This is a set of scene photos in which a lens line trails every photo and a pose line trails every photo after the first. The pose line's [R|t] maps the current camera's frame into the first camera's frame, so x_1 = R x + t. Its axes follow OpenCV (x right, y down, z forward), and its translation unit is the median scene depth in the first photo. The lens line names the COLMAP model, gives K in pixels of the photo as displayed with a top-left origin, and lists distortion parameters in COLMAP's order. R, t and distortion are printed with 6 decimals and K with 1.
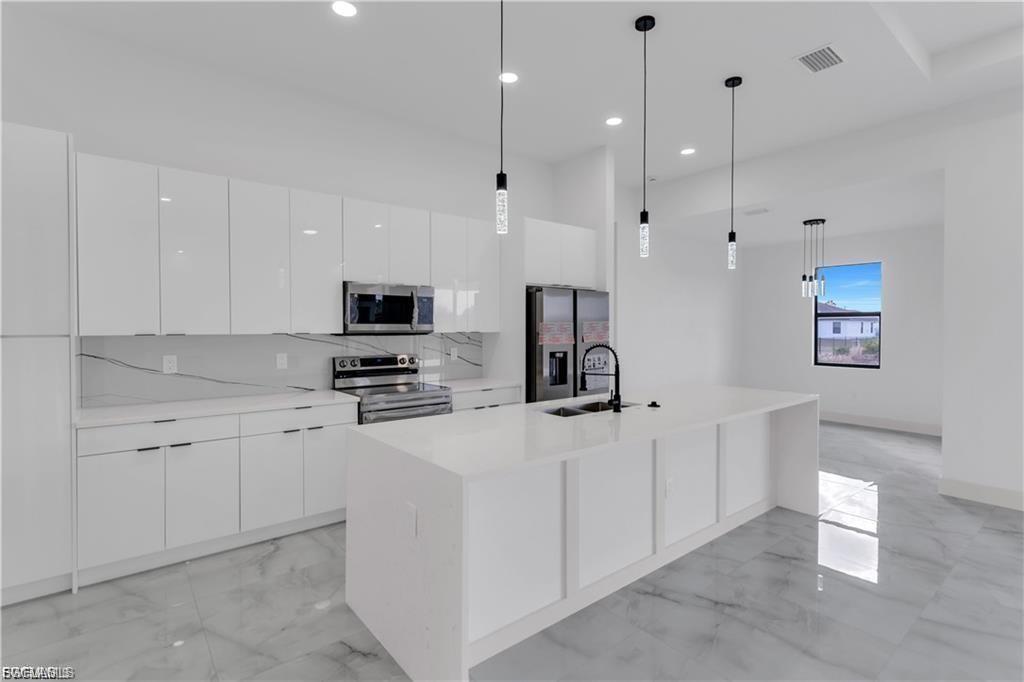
lens RADIAL K [[488.4, 0, 509.4], [0, 488.4, 332.4], [0, 0, 1]] dist [0.001896, -0.000015]
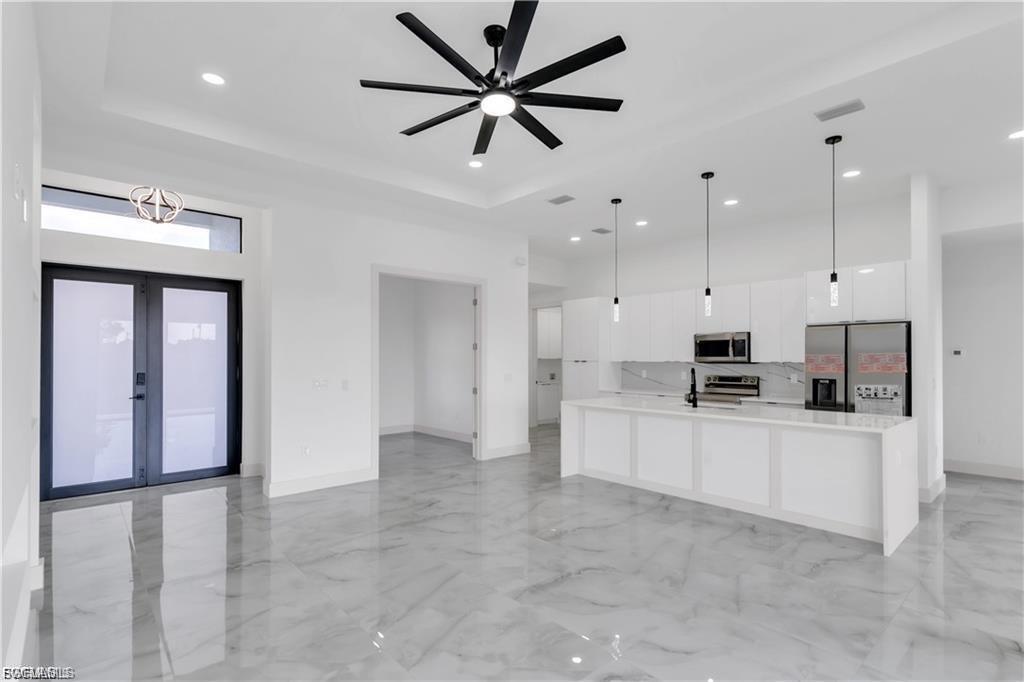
lens RADIAL K [[486.6, 0, 512.0], [0, 486.6, 341.0], [0, 0, 1]] dist [-0.002179, -0.000224]
pose [[0.044475, -0.035486, -0.998380, 1.421360], [-0.007827, 0.999326, -0.035868, -0.005112], [0.998980, 0.009409, 0.044167, 0.203853]]
